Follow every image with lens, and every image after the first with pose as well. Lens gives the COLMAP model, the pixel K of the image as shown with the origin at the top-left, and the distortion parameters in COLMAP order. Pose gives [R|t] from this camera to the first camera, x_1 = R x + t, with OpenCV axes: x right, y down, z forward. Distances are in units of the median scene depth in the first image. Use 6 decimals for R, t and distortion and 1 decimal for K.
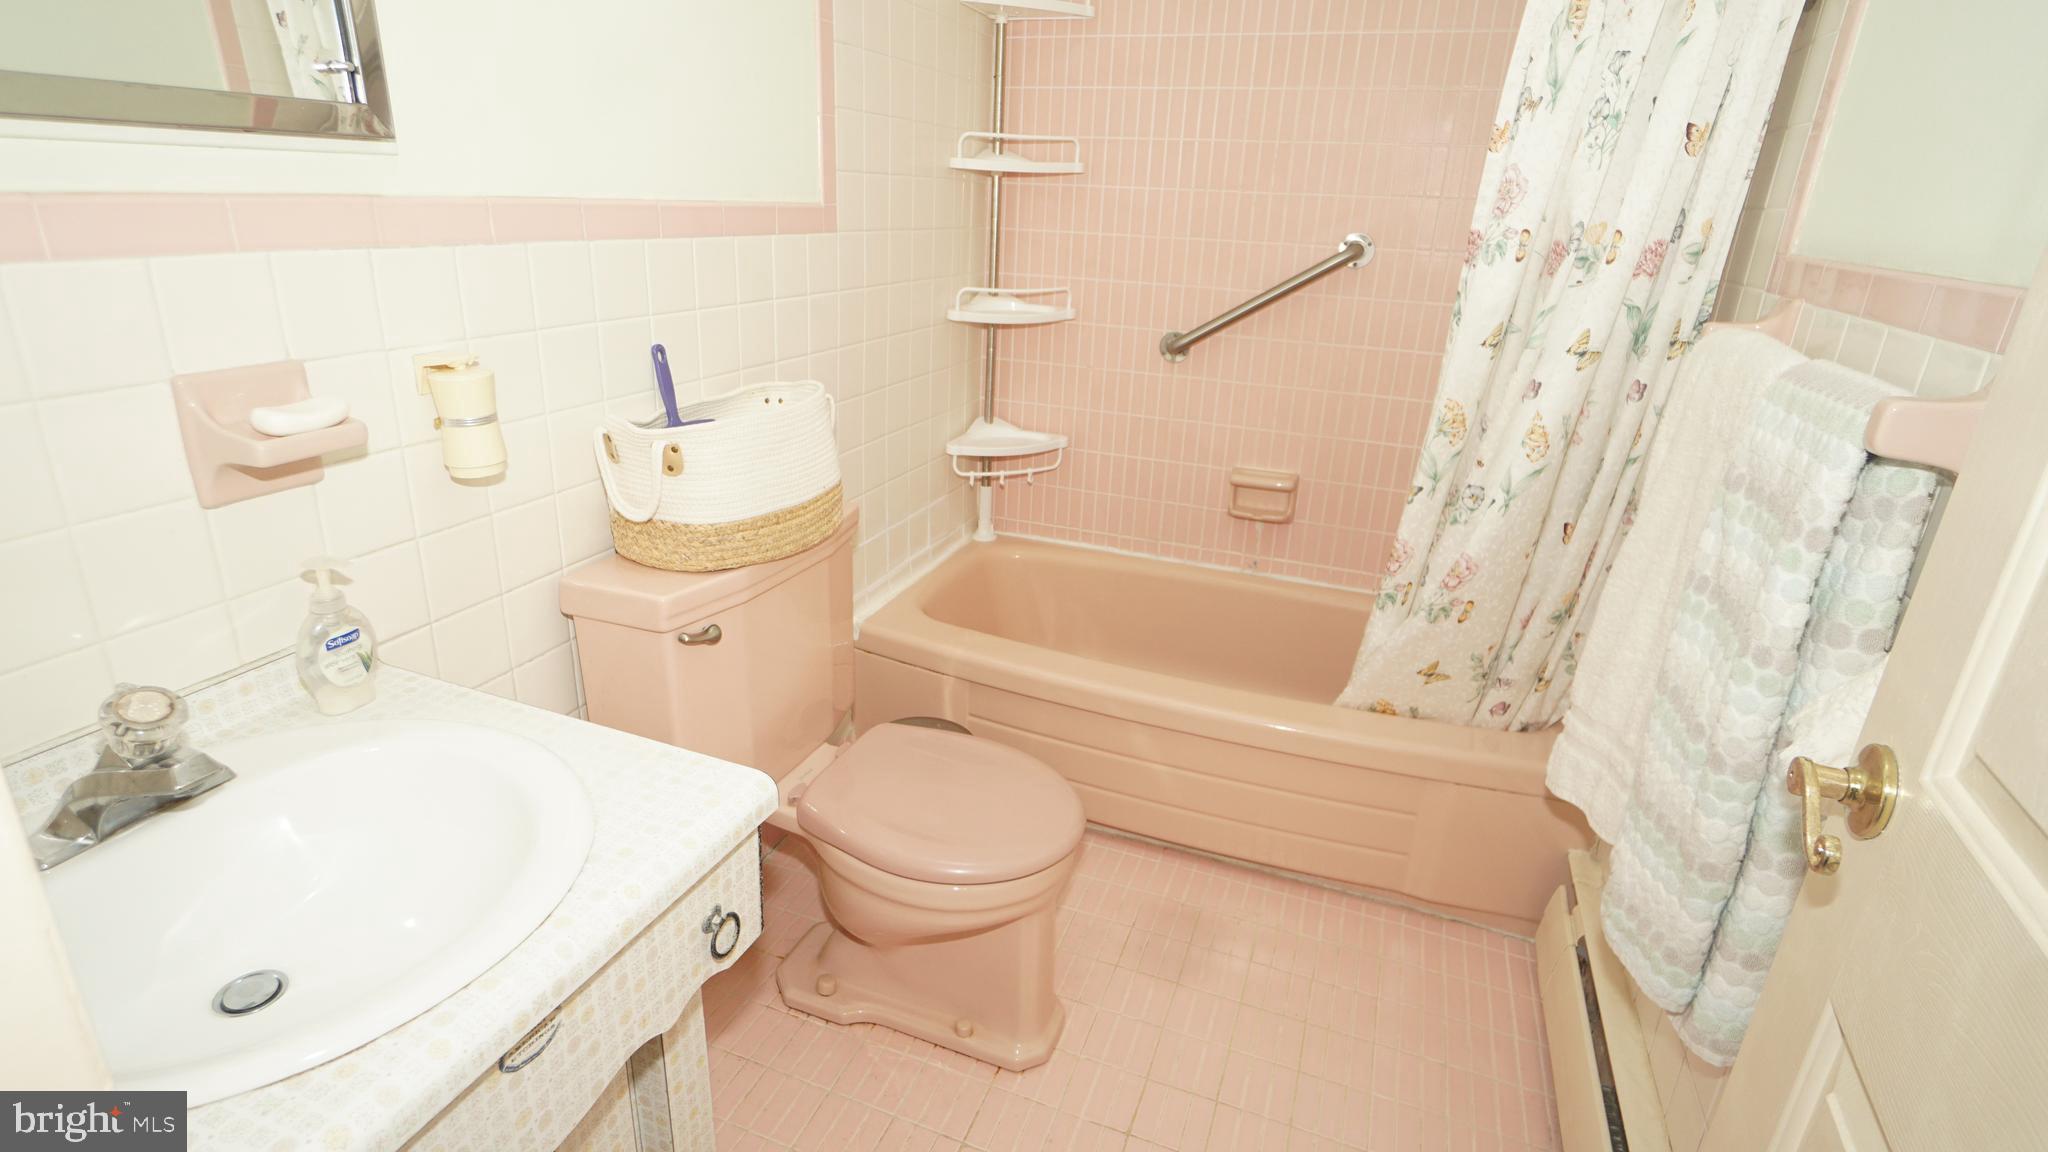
lens RADIAL K [[1027.5, 0, 1005.0], [0, 1027.5, 561.8], [0, 0, 1]] dist [-0.004955, 0.001057]
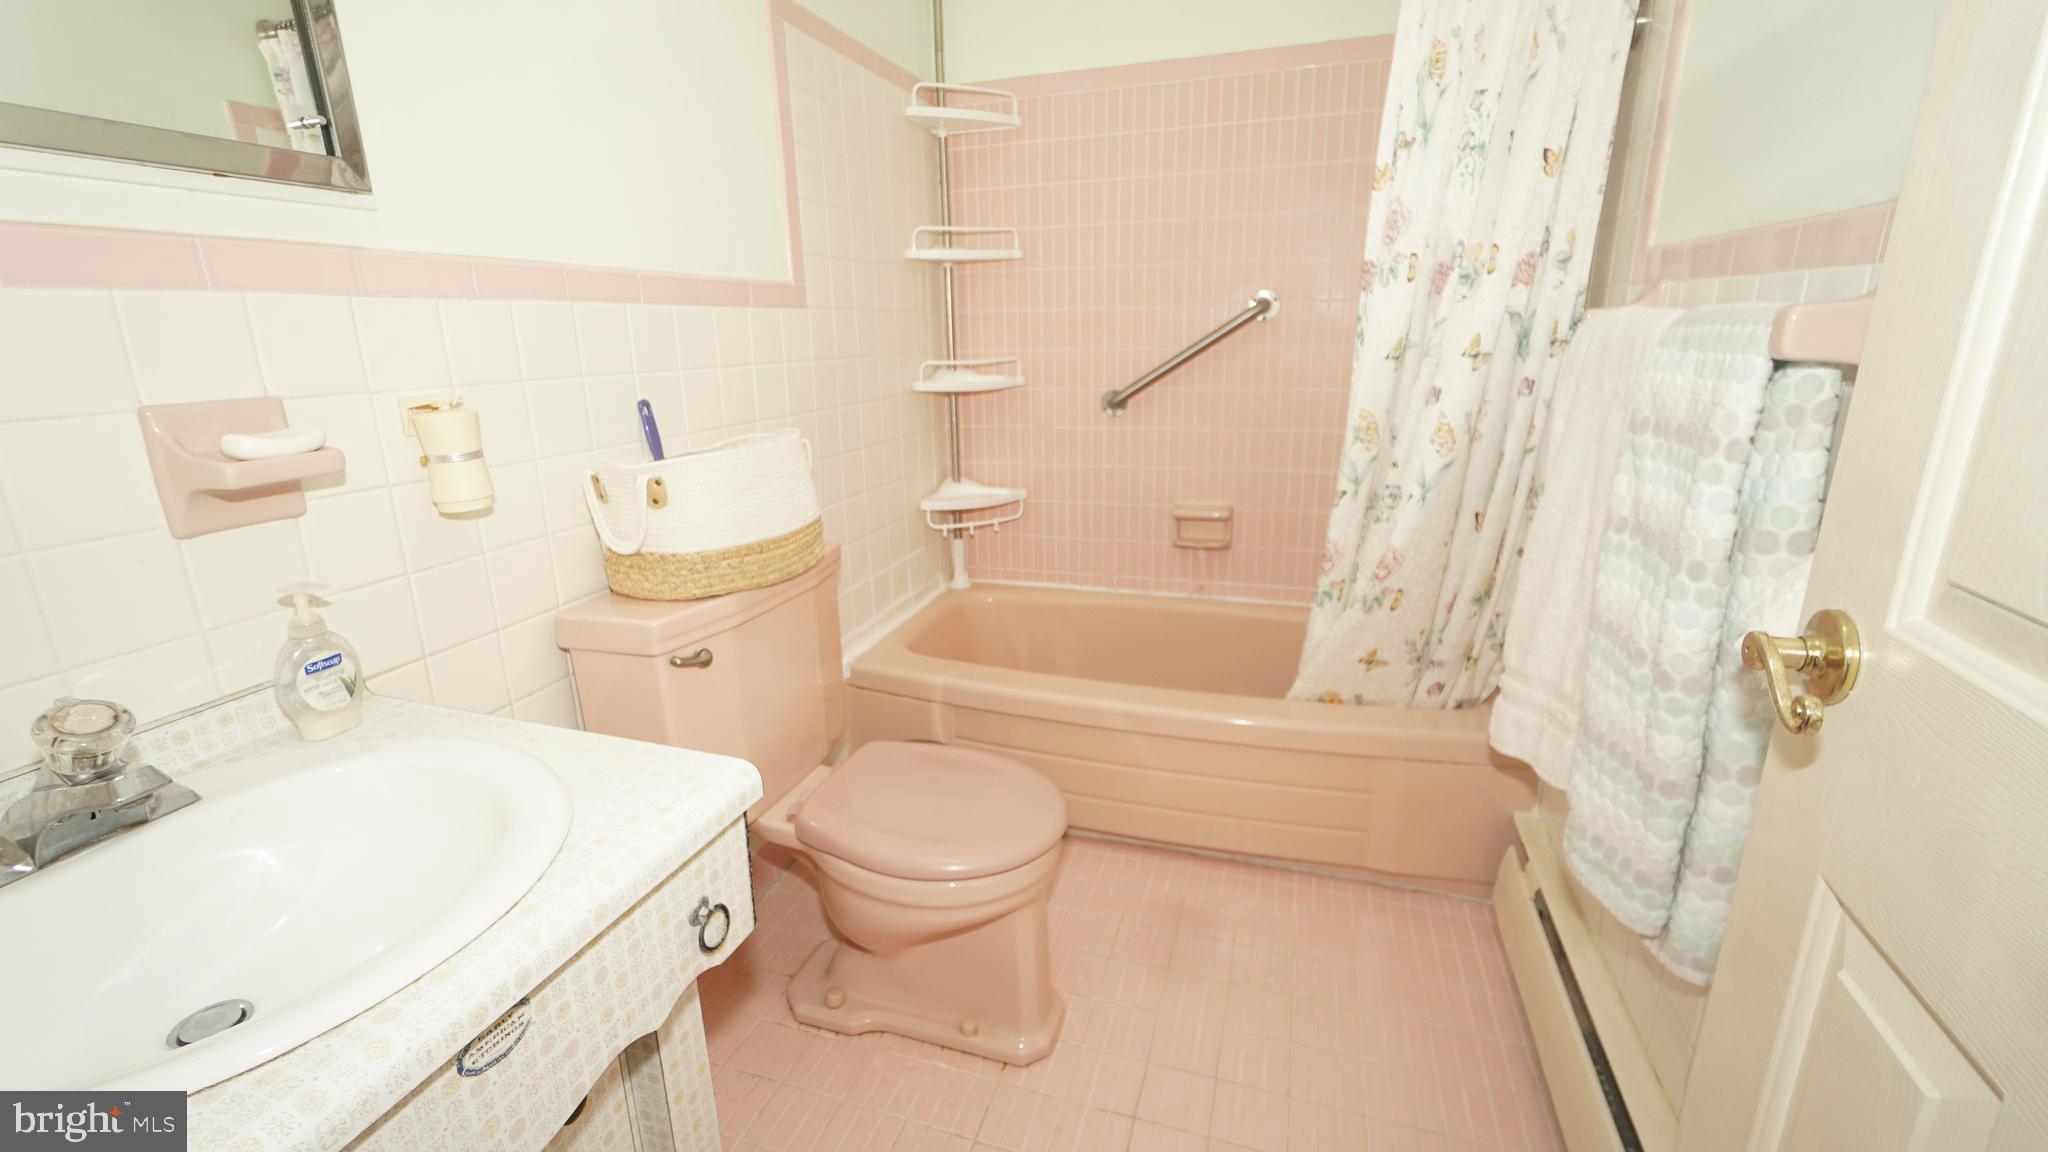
lens RADIAL K [[879.5, 0, 1005.3], [0, 879.5, 562.7], [0, 0, 1]] dist [-0.003300, -0.000181]
pose [[0.996969, -0.071832, 0.029888, 0.004640], [0.074091, 0.993790, -0.083023, 0.068214], [-0.023739, 0.084985, 0.996099, 0.077812]]
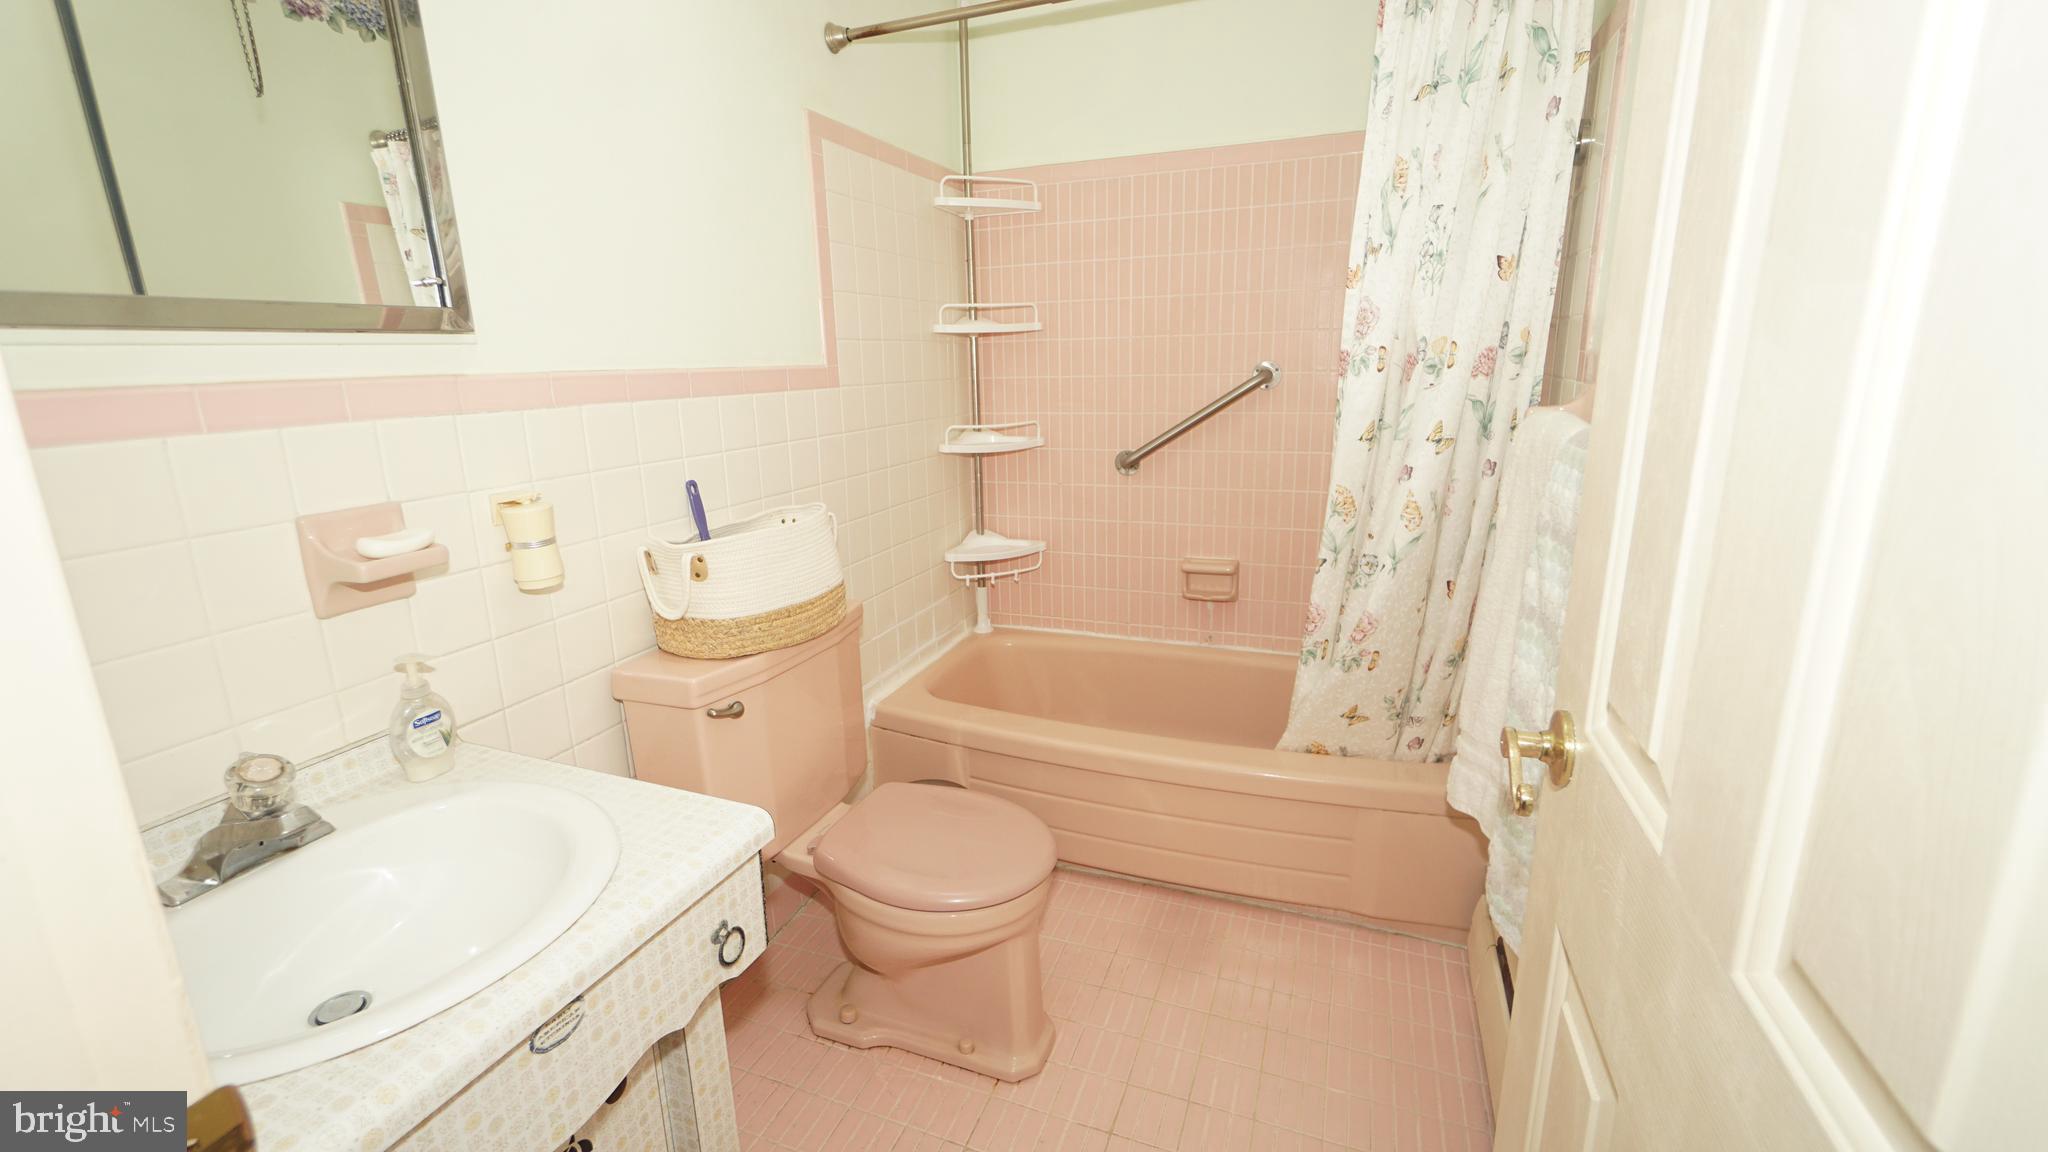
lens RADIAL K [[879.5, 0, 1007.3], [0, 879.5, 562.9], [0, 0, 1]] dist [-0.003300, -0.000181]
pose [[0.997919, -0.060893, -0.021205, 0.065090], [0.058066, 0.991659, -0.115065, 0.035229], [0.028035, 0.113594, 0.993132, -0.044572]]
